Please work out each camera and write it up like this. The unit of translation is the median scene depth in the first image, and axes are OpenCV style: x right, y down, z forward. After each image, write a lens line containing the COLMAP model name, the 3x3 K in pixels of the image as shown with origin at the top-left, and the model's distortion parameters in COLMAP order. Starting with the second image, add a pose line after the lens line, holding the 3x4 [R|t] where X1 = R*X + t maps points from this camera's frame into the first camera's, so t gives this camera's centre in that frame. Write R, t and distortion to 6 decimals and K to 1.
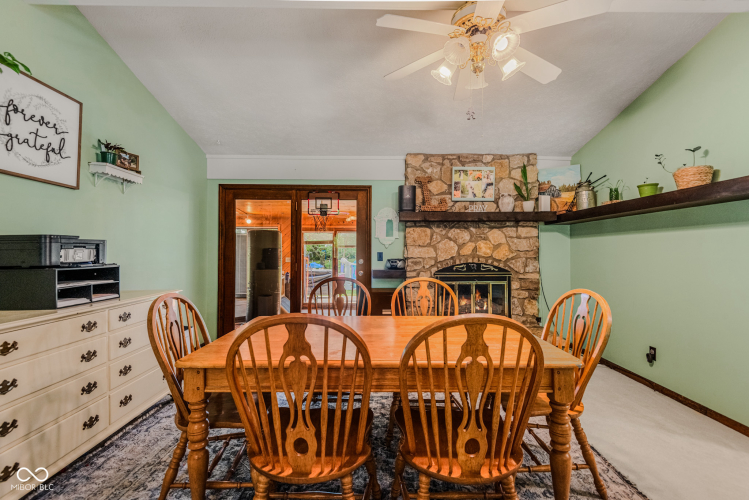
lens RADIAL K [[341.9, 0, 374.5], [0, 341.9, 250.0], [0, 0, 1]] dist [0.035699, -0.024667]
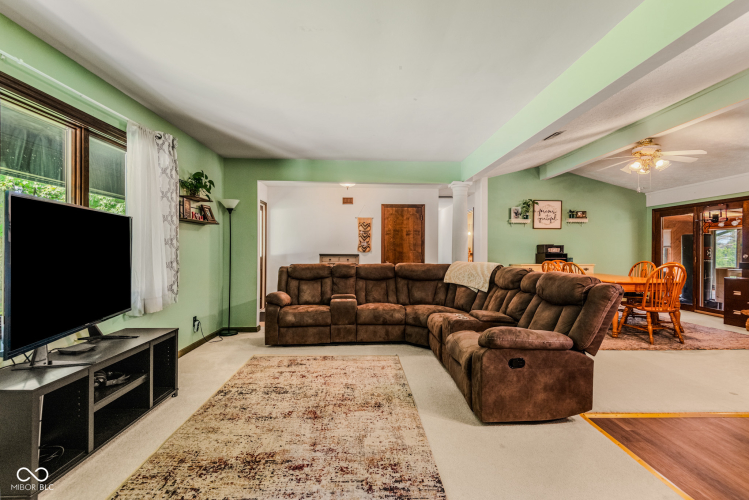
lens RADIAL K [[341.9, 0, 374.5], [0, 341.9, 250.0], [0, 0, 1]] dist [0.035699, -0.024667]
pose [[0.024707, -0.002257, -0.999692, 1.253791], [0.008176, 0.999964, -0.002055, 0.003523], [0.999661, -0.008123, 0.024724, -0.429192]]
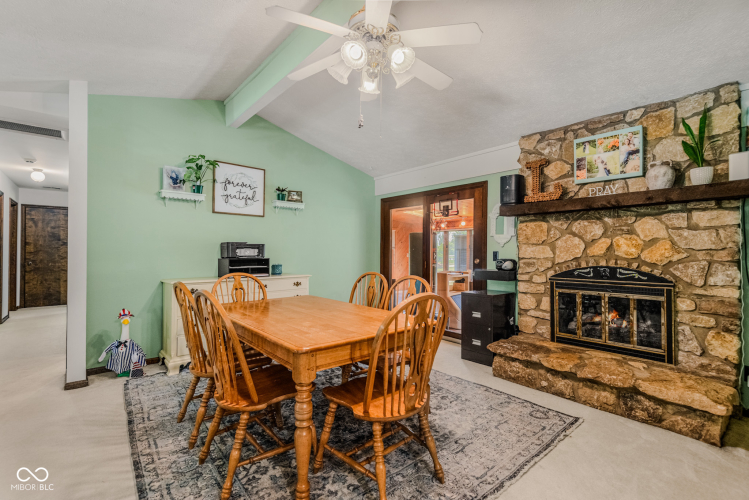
lens RADIAL K [[341.9, 0, 374.5], [0, 341.9, 250.0], [0, 0, 1]] dist [0.035699, -0.024667]
pose [[0.637467, -0.001205, -0.770476, 0.533959], [0.002165, 0.999998, 0.000226, 0.001729], [0.770474, -0.001812, 0.637469, 0.164056]]
